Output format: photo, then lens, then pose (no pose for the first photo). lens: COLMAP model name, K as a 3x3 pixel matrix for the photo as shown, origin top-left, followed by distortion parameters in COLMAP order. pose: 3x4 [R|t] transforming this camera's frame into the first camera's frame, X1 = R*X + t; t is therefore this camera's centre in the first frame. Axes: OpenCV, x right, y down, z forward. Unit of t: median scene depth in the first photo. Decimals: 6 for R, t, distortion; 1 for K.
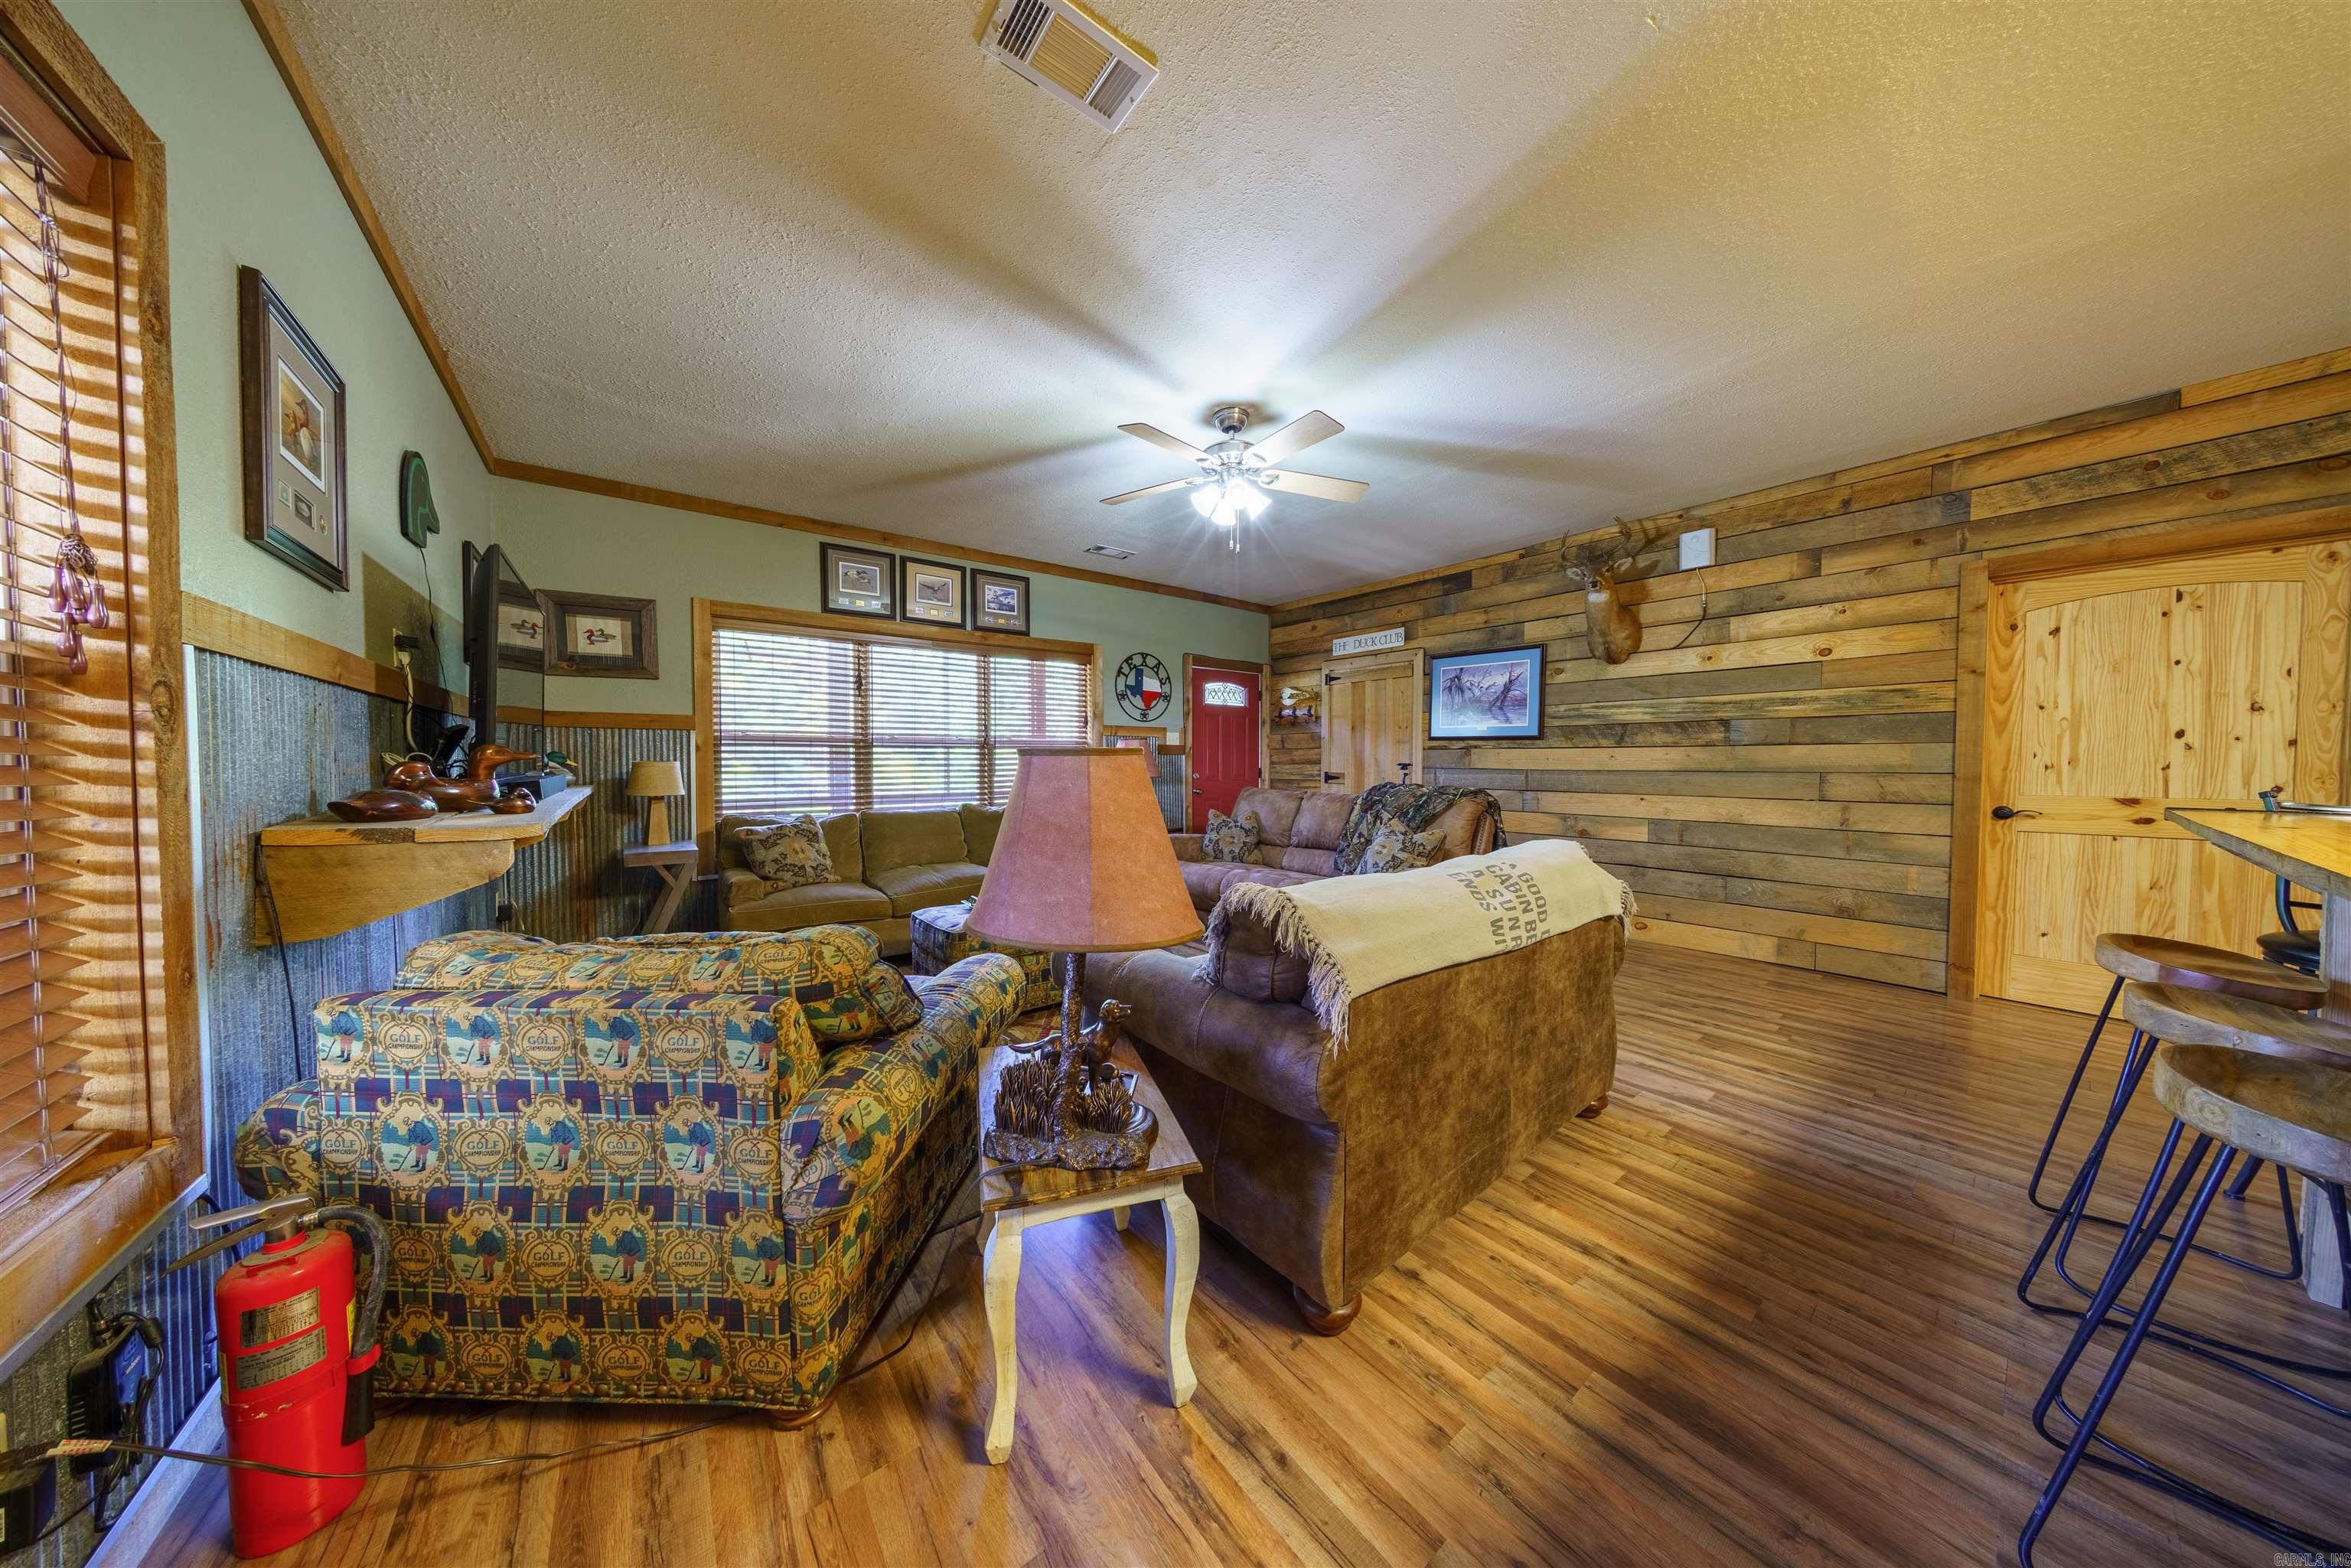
lens RADIAL K [[684.9, 0, 1174.6], [0, 684.9, 779.7], [0, 0, 1]] dist [-0.006534, 0.000798]
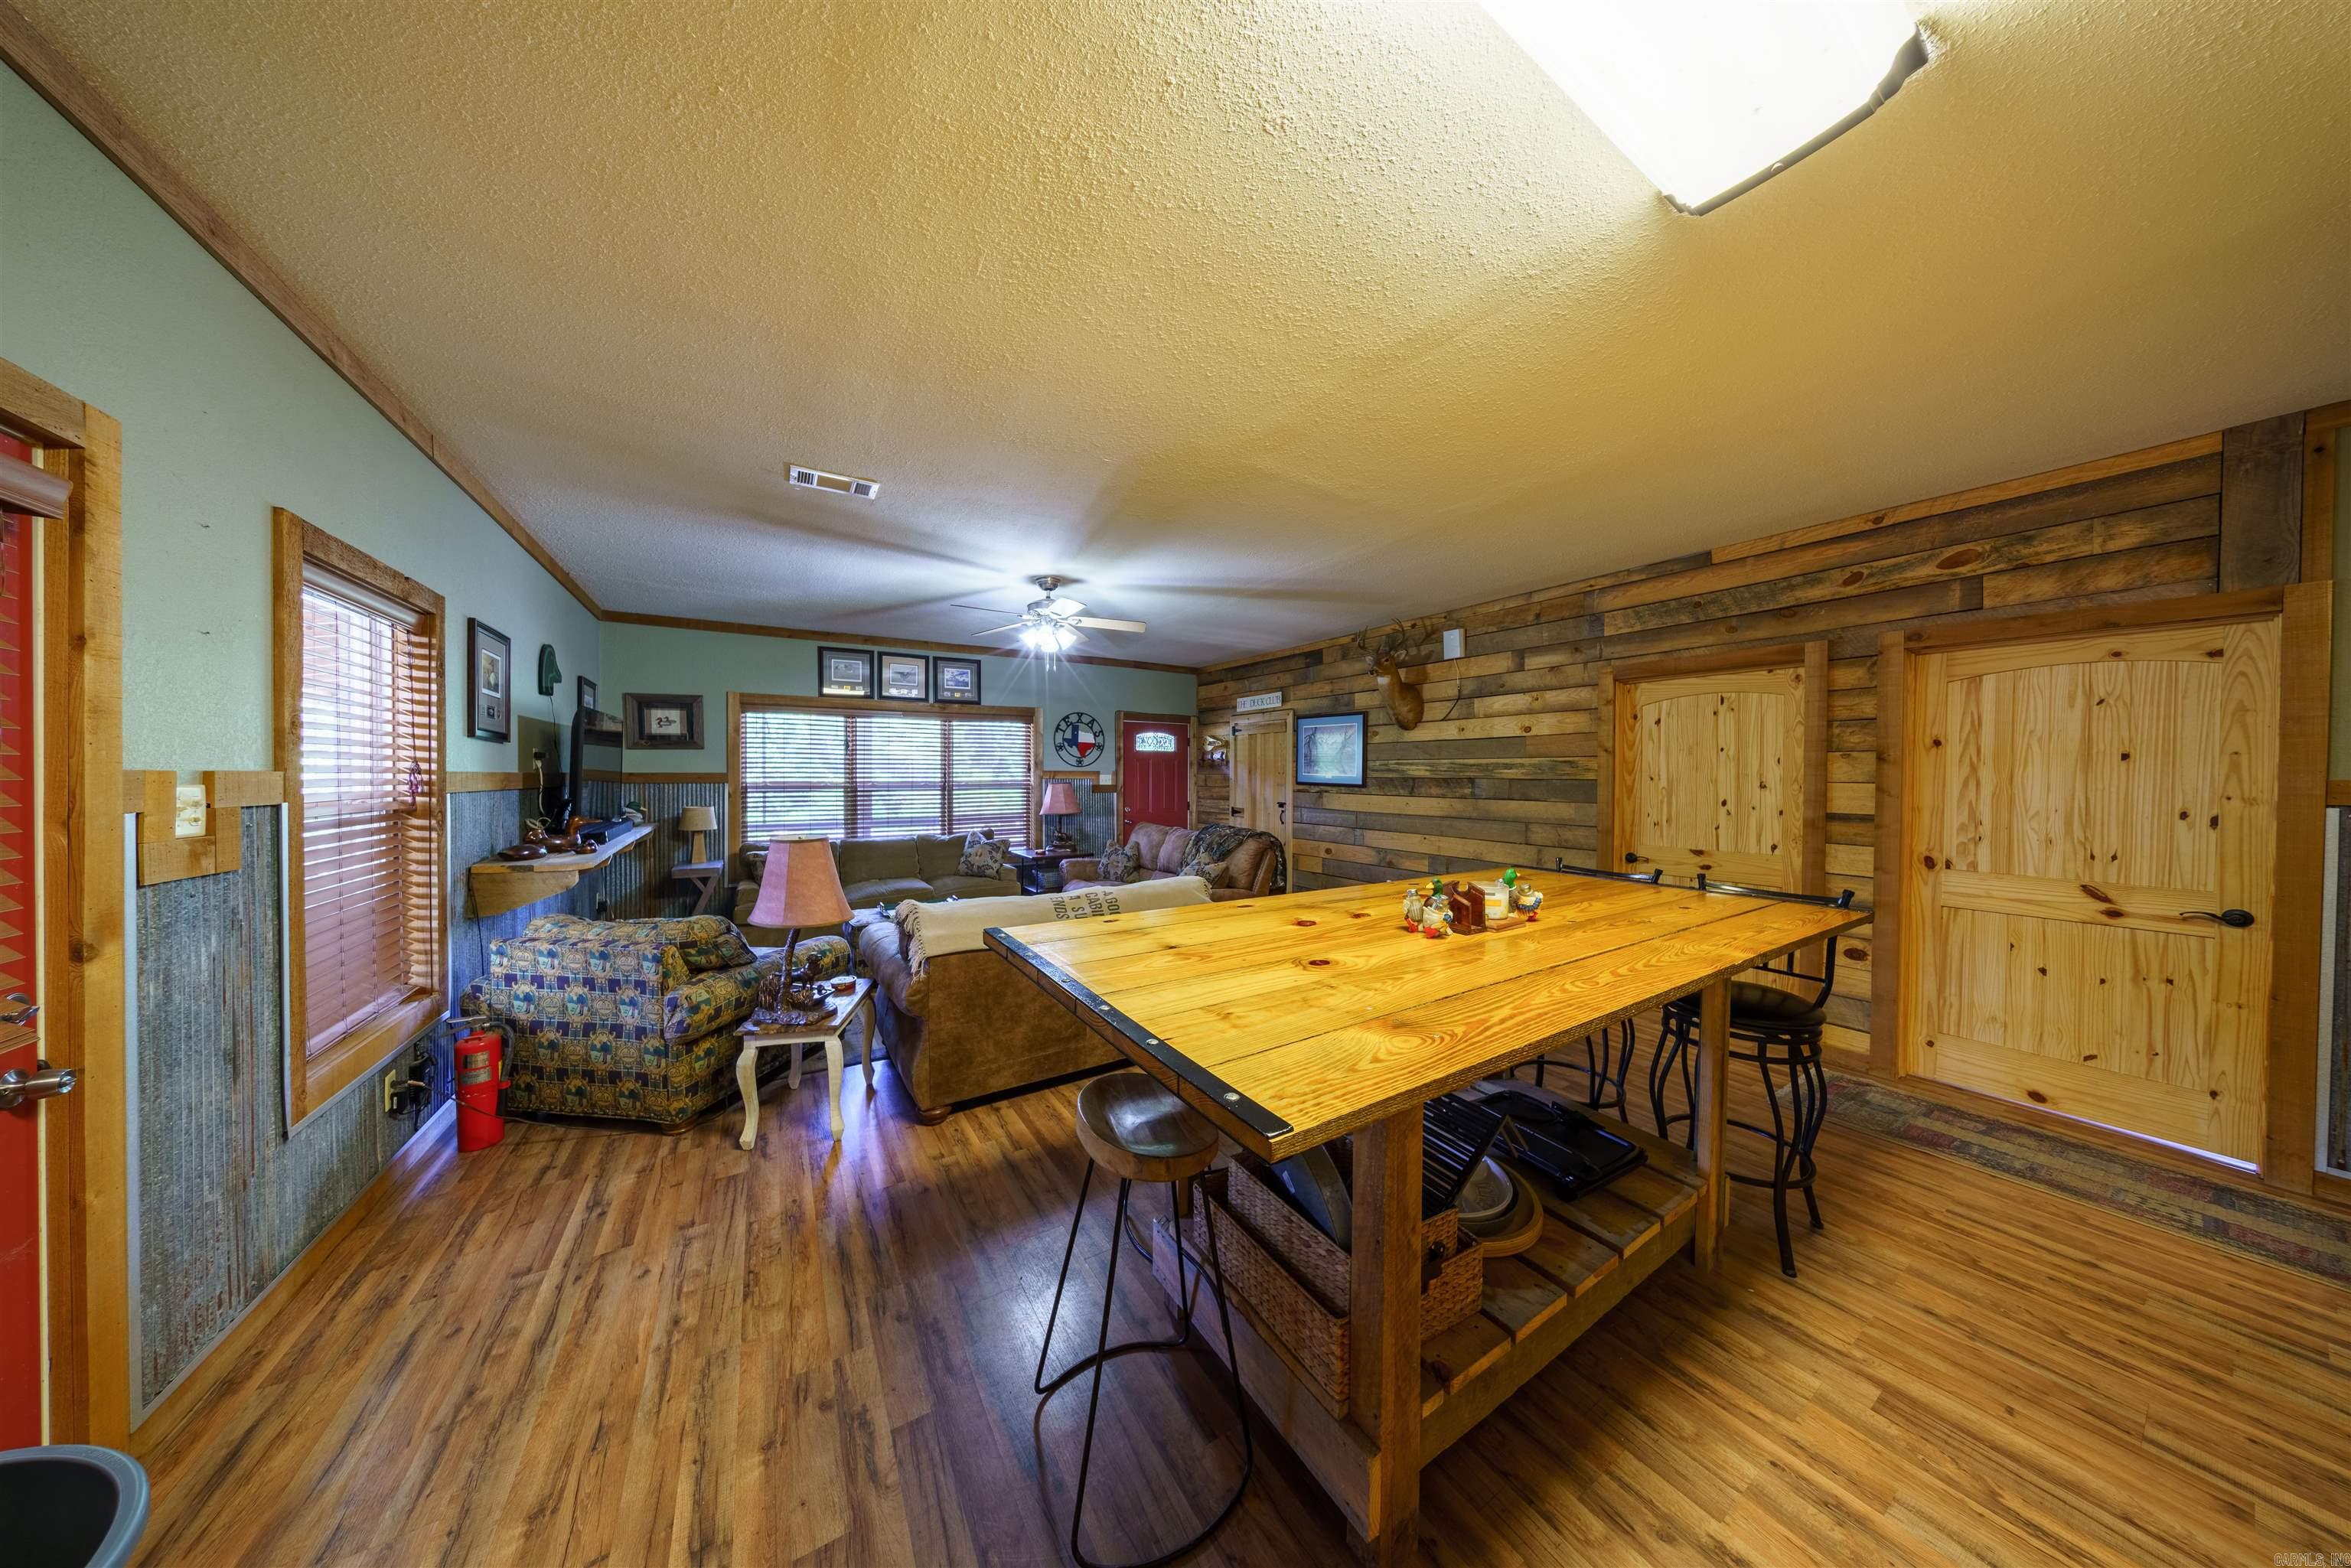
lens RADIAL K [[684.9, 0, 1188.9], [0, 684.9, 776.9], [0, 0, 1]] dist [-0.006534, 0.000798]
pose [[0.994116, 0.003784, -0.108252, 0.584948], [-0.005712, 0.999830, -0.017508, -0.090757], [0.108167, 0.018023, 0.993969, -0.458969]]
